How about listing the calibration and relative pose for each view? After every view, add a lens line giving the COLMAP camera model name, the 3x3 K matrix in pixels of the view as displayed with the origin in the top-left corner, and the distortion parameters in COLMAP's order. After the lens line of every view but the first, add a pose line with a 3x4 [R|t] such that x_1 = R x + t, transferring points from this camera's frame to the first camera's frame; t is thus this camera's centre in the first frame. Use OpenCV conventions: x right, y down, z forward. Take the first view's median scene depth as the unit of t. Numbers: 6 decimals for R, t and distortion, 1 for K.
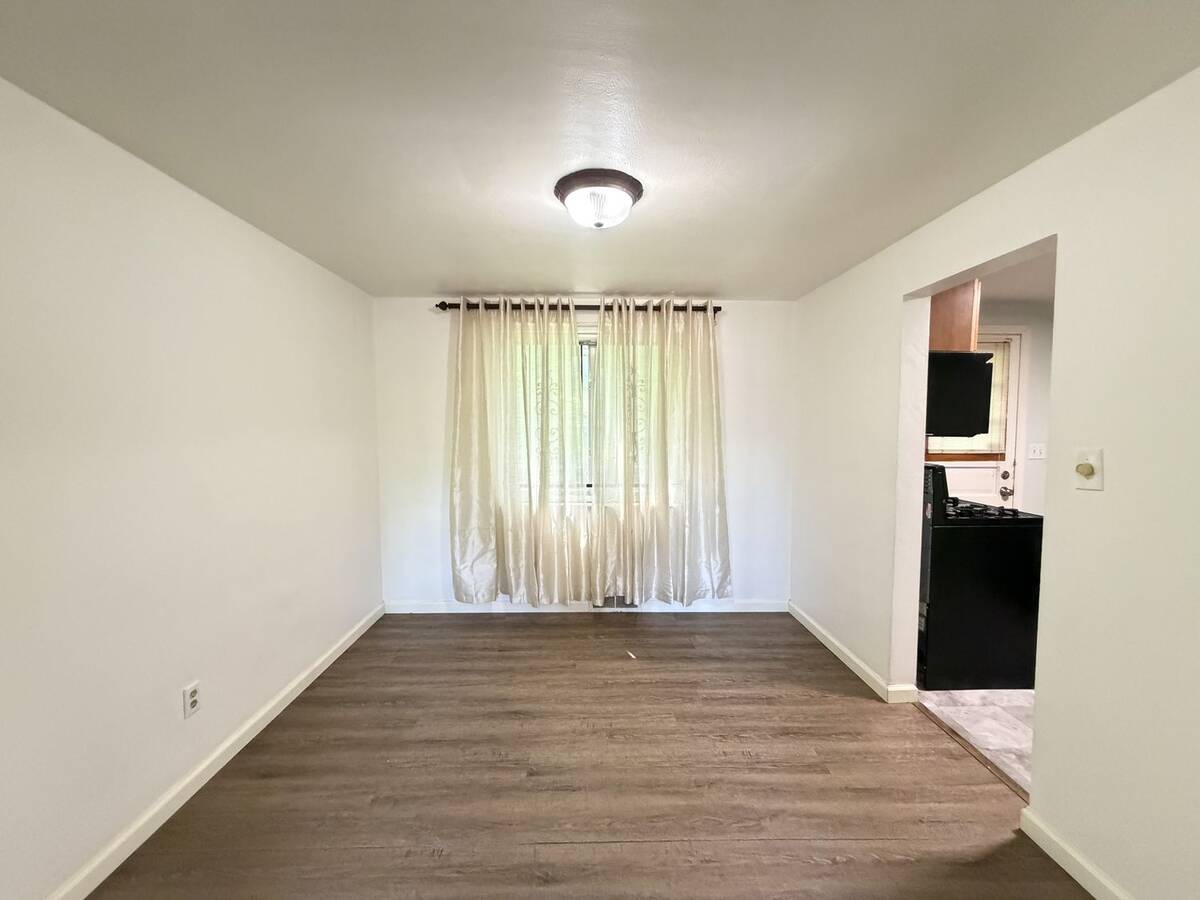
lens RADIAL K [[476.7, 0, 597.1], [0, 476.7, 453.3], [0, 0, 1]] dist [-0.001944, 0.000143]
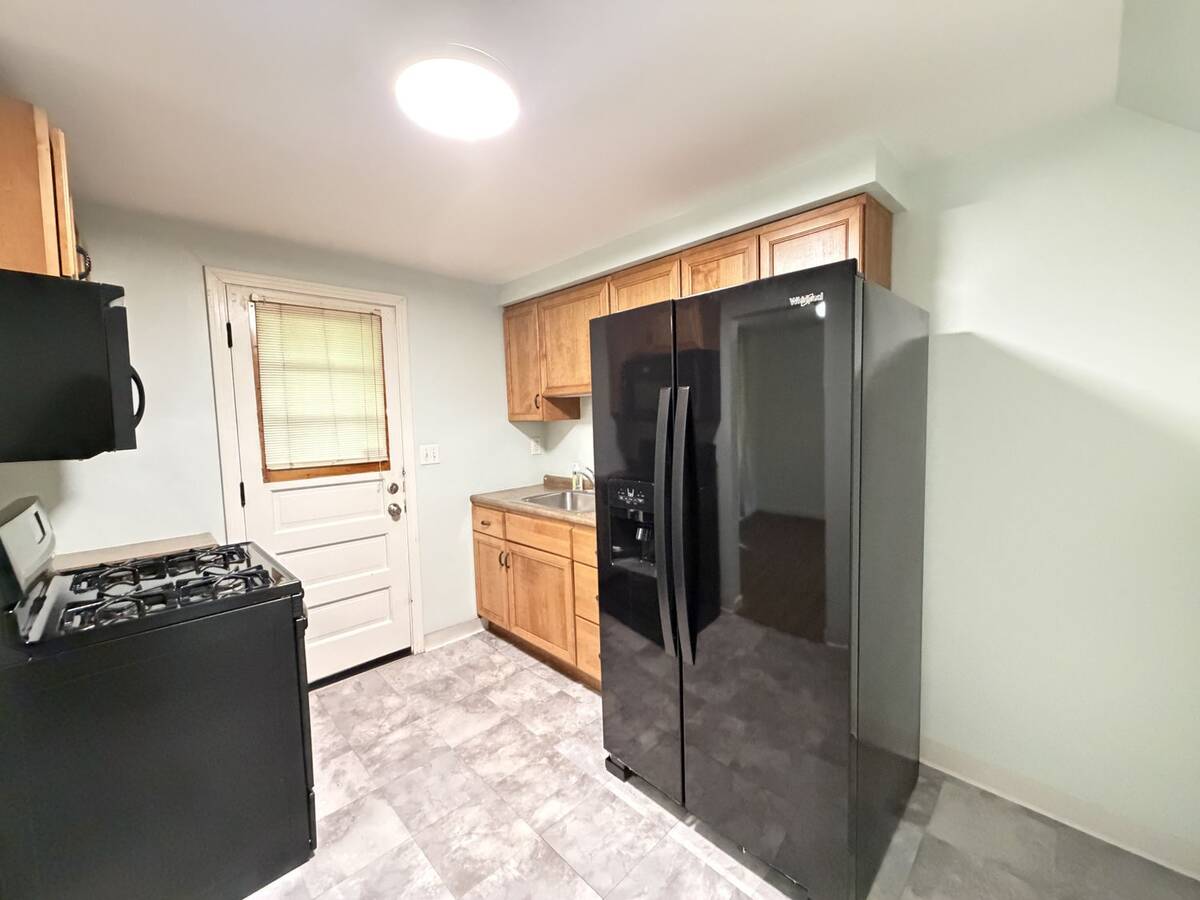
lens RADIAL K [[476.7, 0, 597.9], [0, 476.7, 444.9], [0, 0, 1]] dist [-0.001944, 0.000143]
pose [[0.724313, -0.058018, 0.687026, 0.574358], [0.064322, 0.997794, 0.016449, -0.015995], [-0.686465, 0.032276, 0.726446, 0.211533]]
